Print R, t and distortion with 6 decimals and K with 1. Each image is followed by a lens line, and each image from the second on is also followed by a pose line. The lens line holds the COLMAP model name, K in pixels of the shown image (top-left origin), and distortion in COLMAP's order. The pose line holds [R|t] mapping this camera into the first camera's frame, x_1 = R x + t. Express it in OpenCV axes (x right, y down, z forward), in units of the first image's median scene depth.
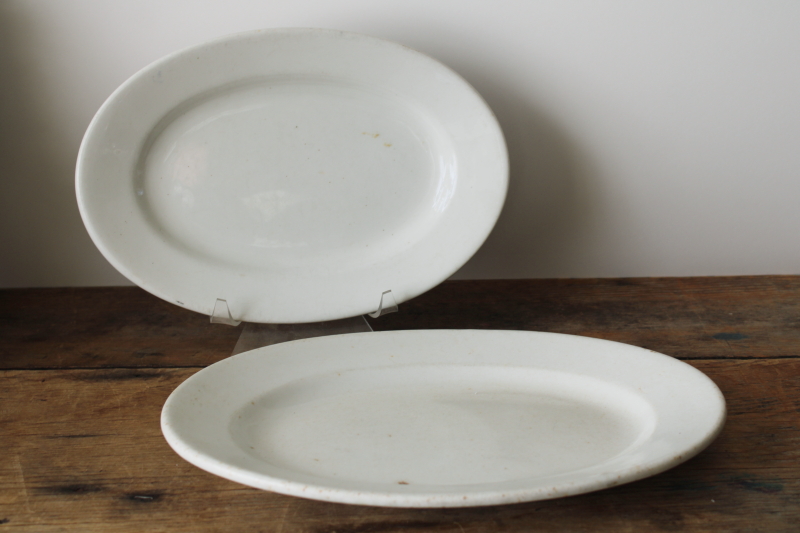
lens RADIAL K [[1203.6, 0, 398.6], [0, 1203.6, 262.8], [0, 0, 1]] dist [-0.000808, 0.000000]
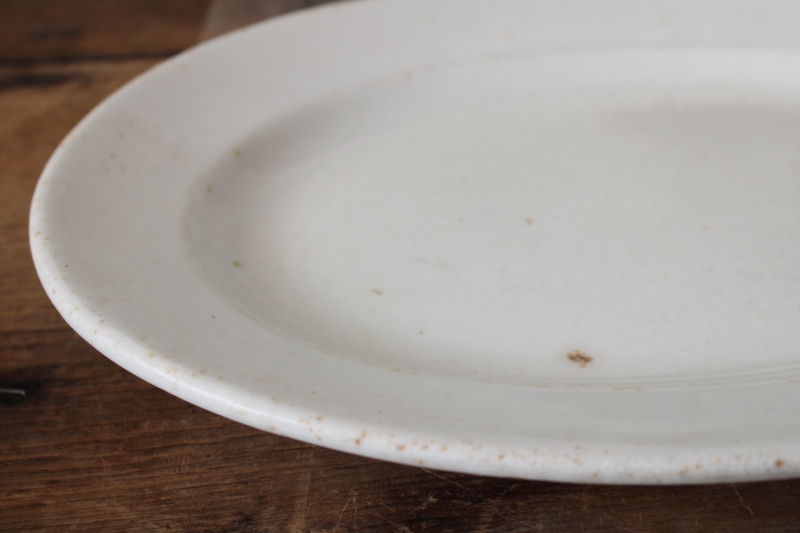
lens RADIAL K [[1203.6, 0, 398.3], [0, 1203.6, 267.2], [0, 0, 1]] dist [-0.000808, 0.000000]
pose [[0.999111, -0.027511, -0.031954, -0.045738], [0.036252, 0.947477, 0.317762, 0.009333], [0.021534, -0.318637, 0.947632, 0.572712]]
